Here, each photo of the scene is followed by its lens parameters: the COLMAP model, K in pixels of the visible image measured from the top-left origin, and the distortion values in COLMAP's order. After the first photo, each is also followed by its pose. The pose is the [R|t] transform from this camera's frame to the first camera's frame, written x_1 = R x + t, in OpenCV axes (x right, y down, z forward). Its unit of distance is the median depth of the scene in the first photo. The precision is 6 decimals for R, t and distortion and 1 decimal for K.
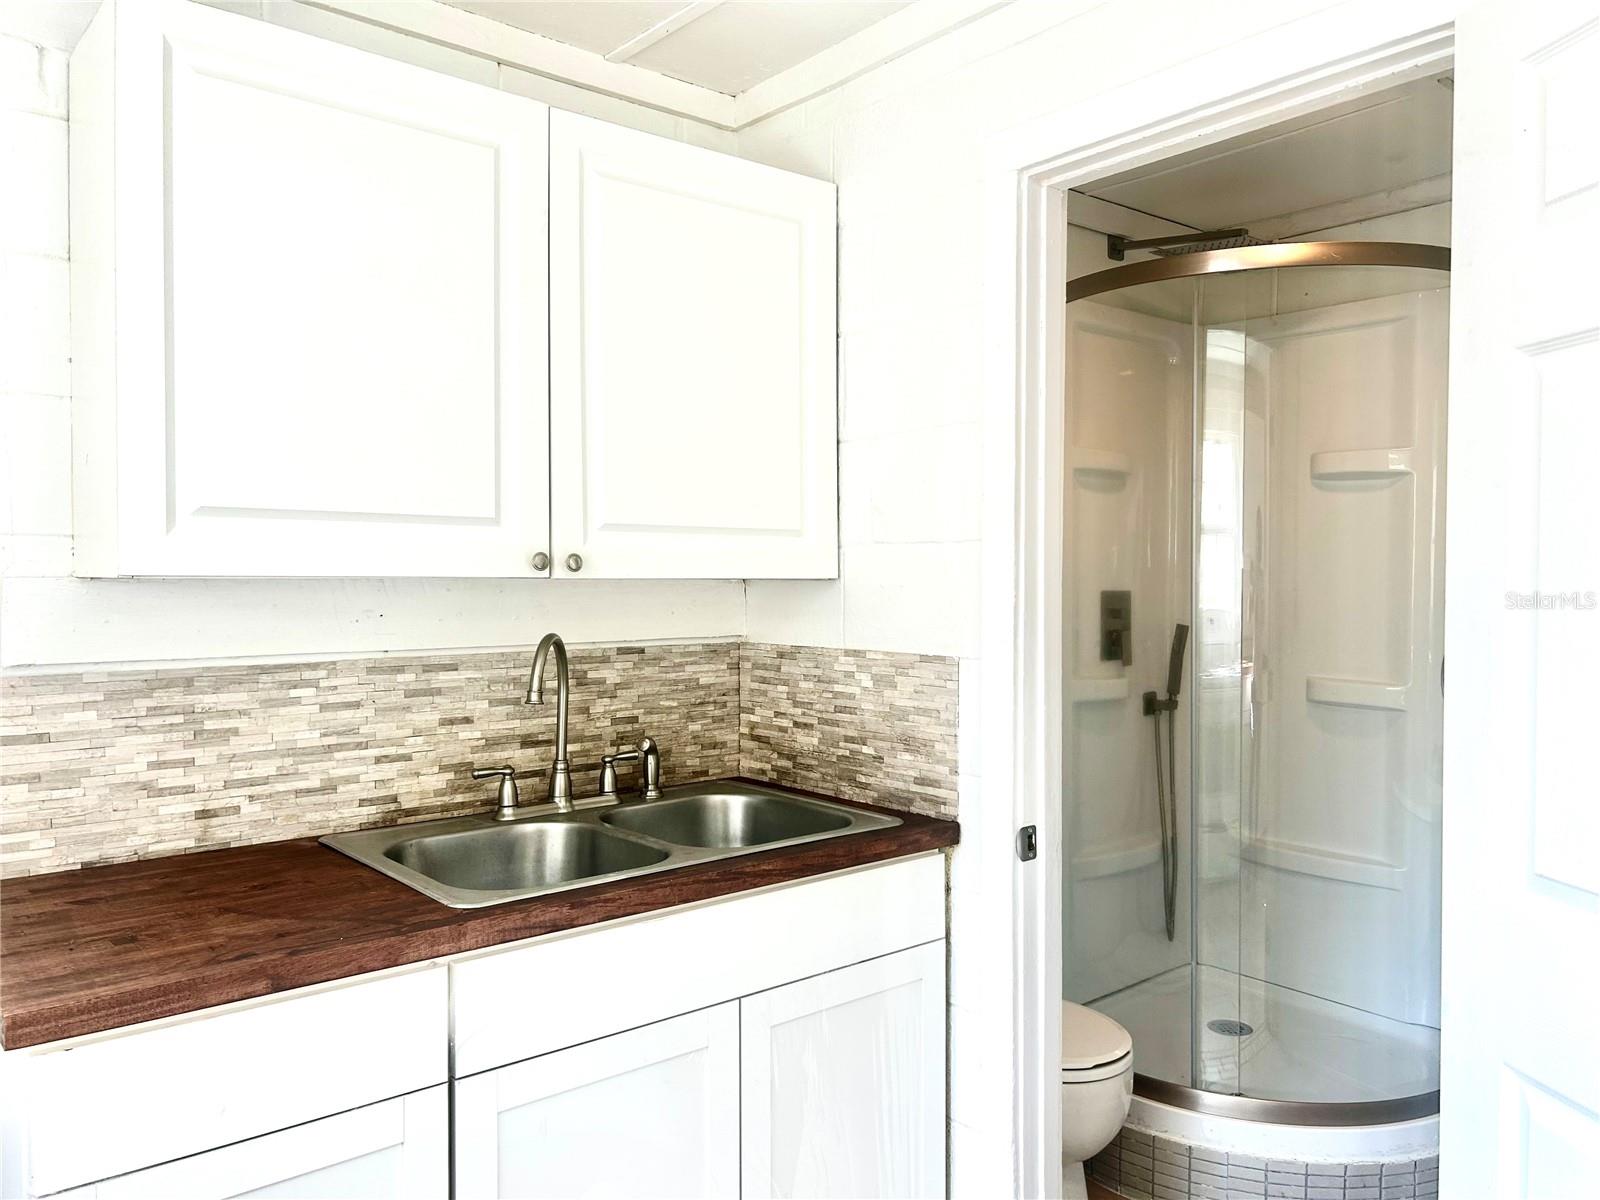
lens RADIAL K [[1217.0, 0, 841.4], [0, 1217.0, 575.0], [0, 0, 1]] dist [-0.013663, -0.013155]
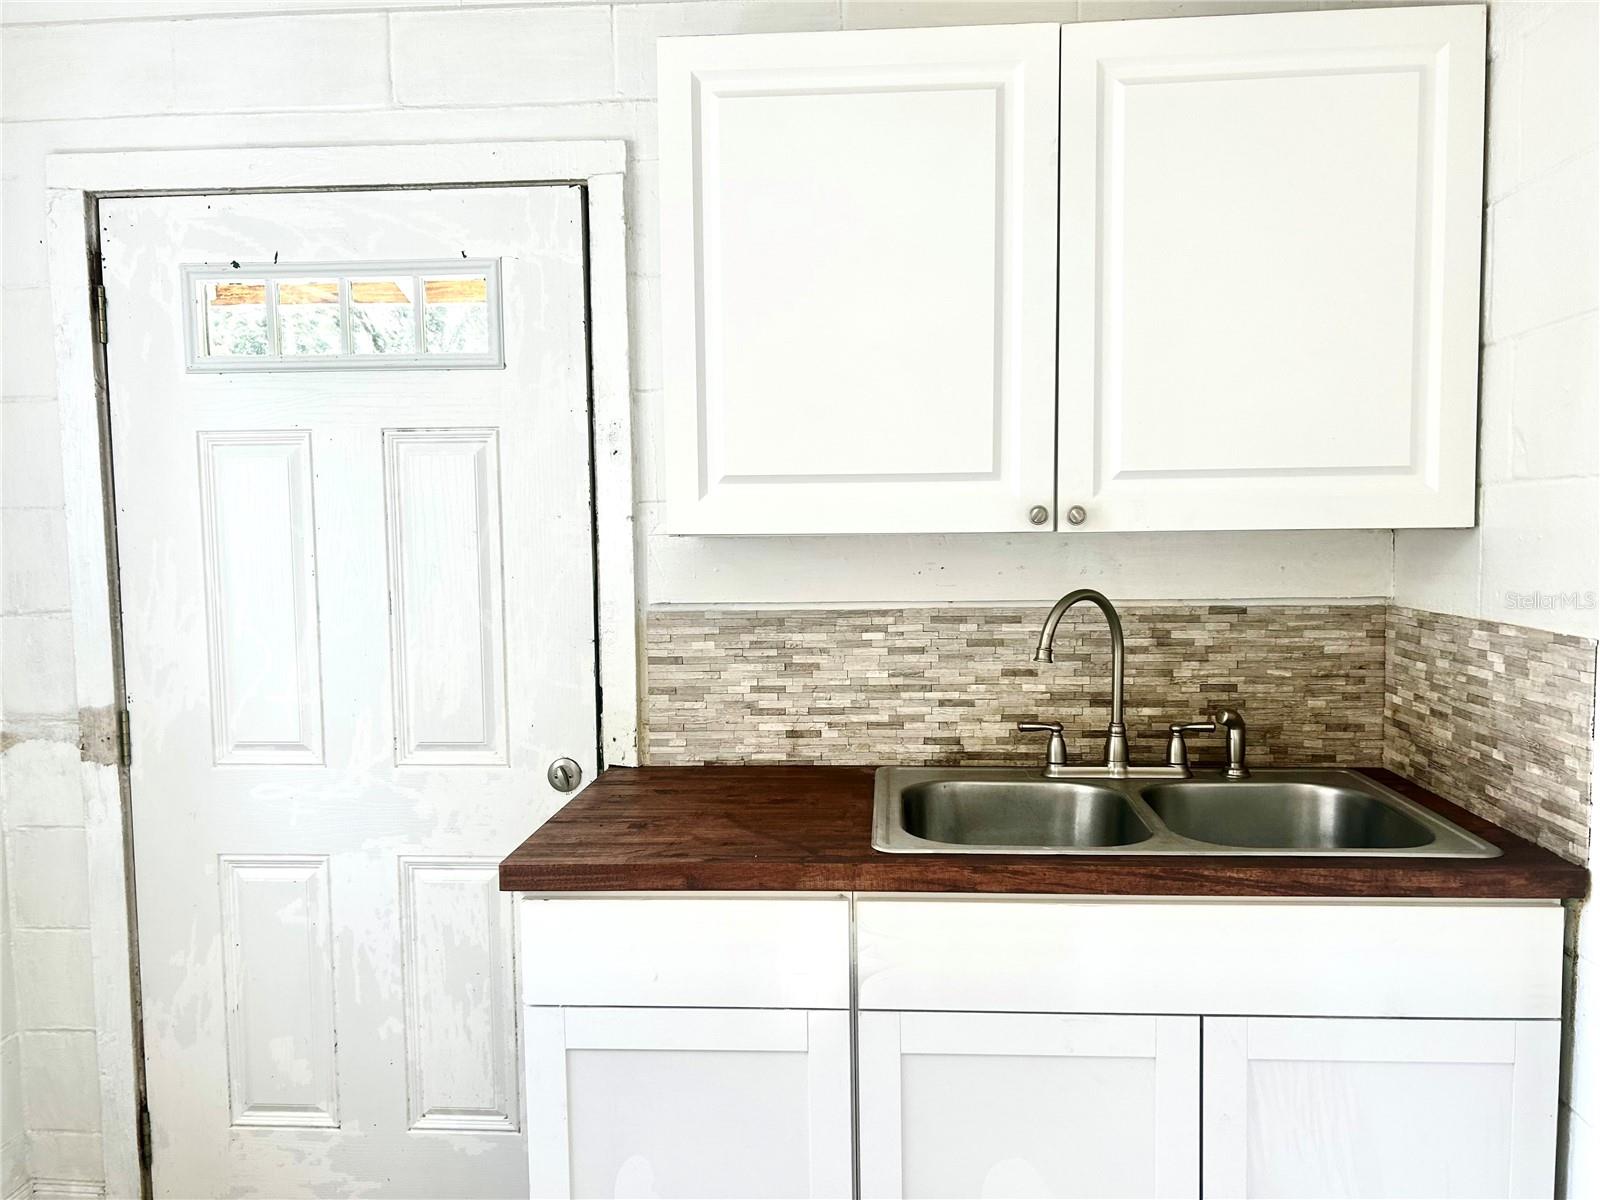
lens RADIAL K [[1194.2, 0, 790.4], [0, 1194.2, 610.0], [0, 0, 1]] dist [0.115829, -0.226438]
pose [[0.687617, 0.042452, -0.724832, 0.288589], [0.012608, 0.997441, 0.070378, -0.005098], [0.725964, -0.057532, 0.685322, 0.188375]]
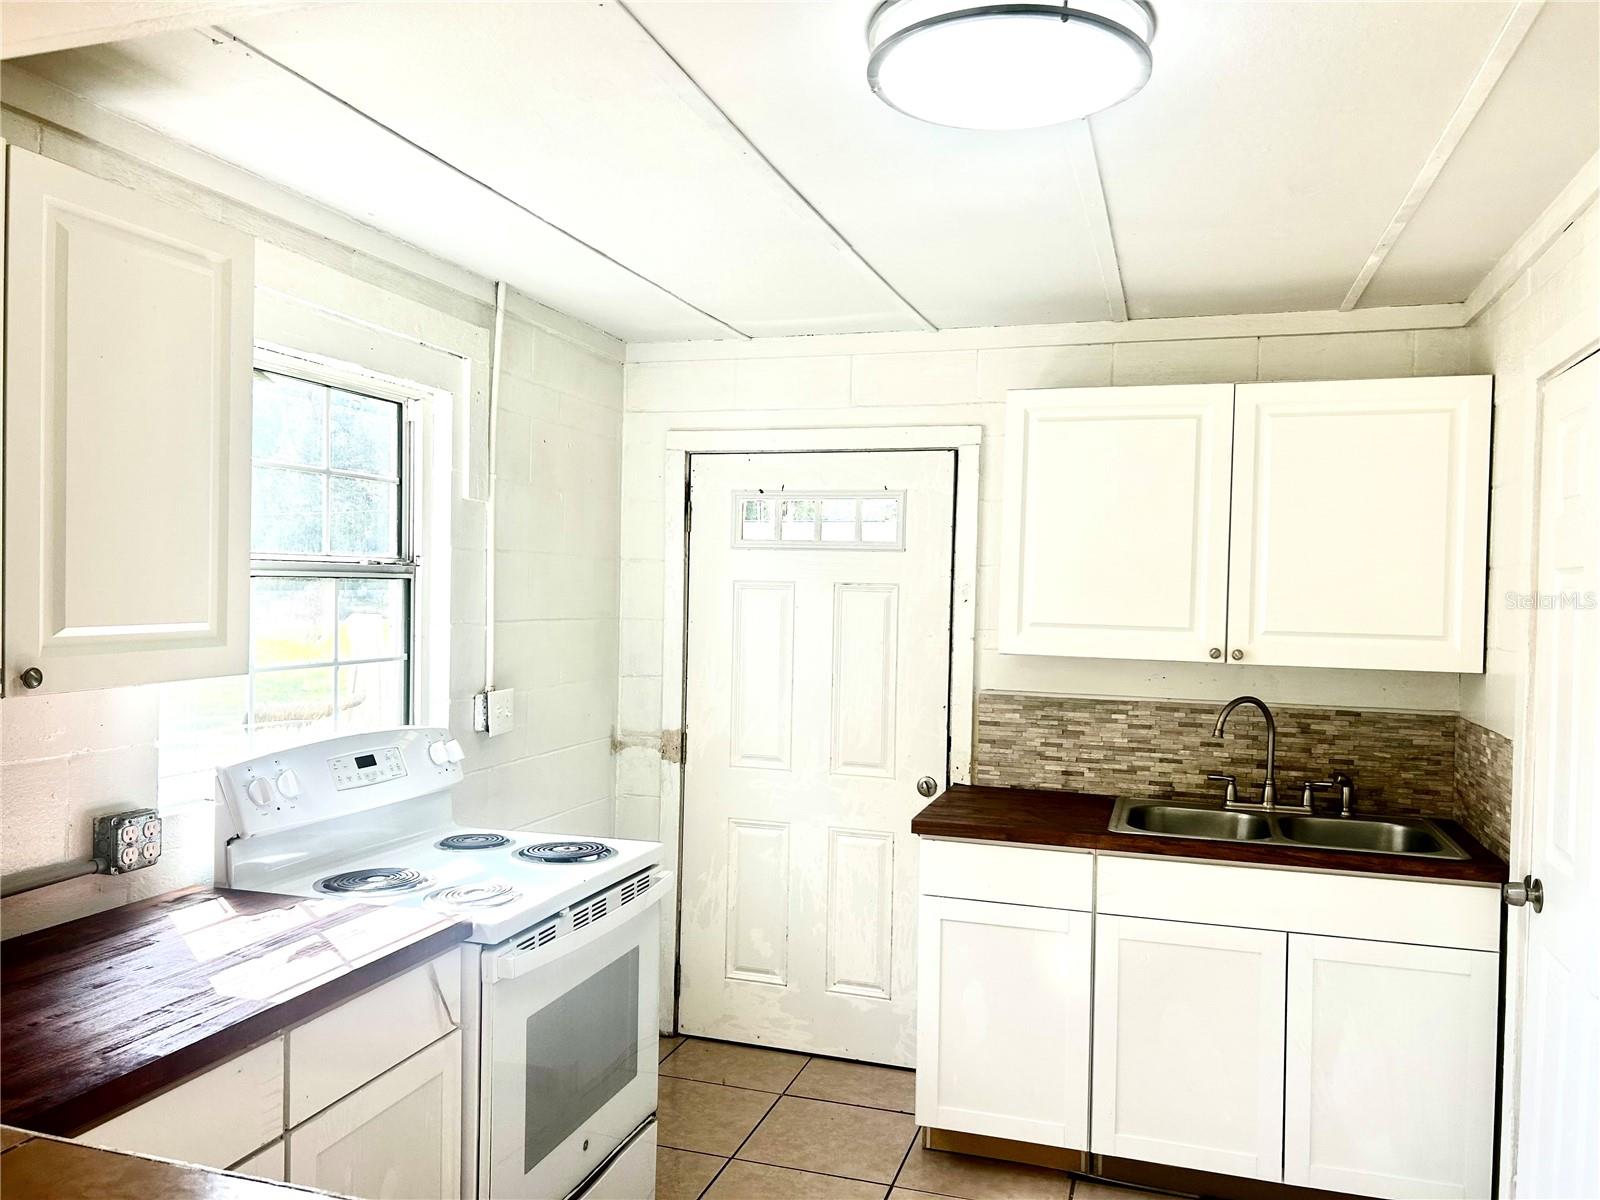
lens RADIAL K [[1194.2, 0, 790.4], [0, 1194.2, 610.0], [0, 0, 1]] dist [0.115829, -0.226438]
pose [[0.503954, 0.025520, -0.863354, 0.845617], [-0.022318, 0.999614, 0.016521, -0.080478], [0.863442, 0.010943, 0.504329, -0.337045]]
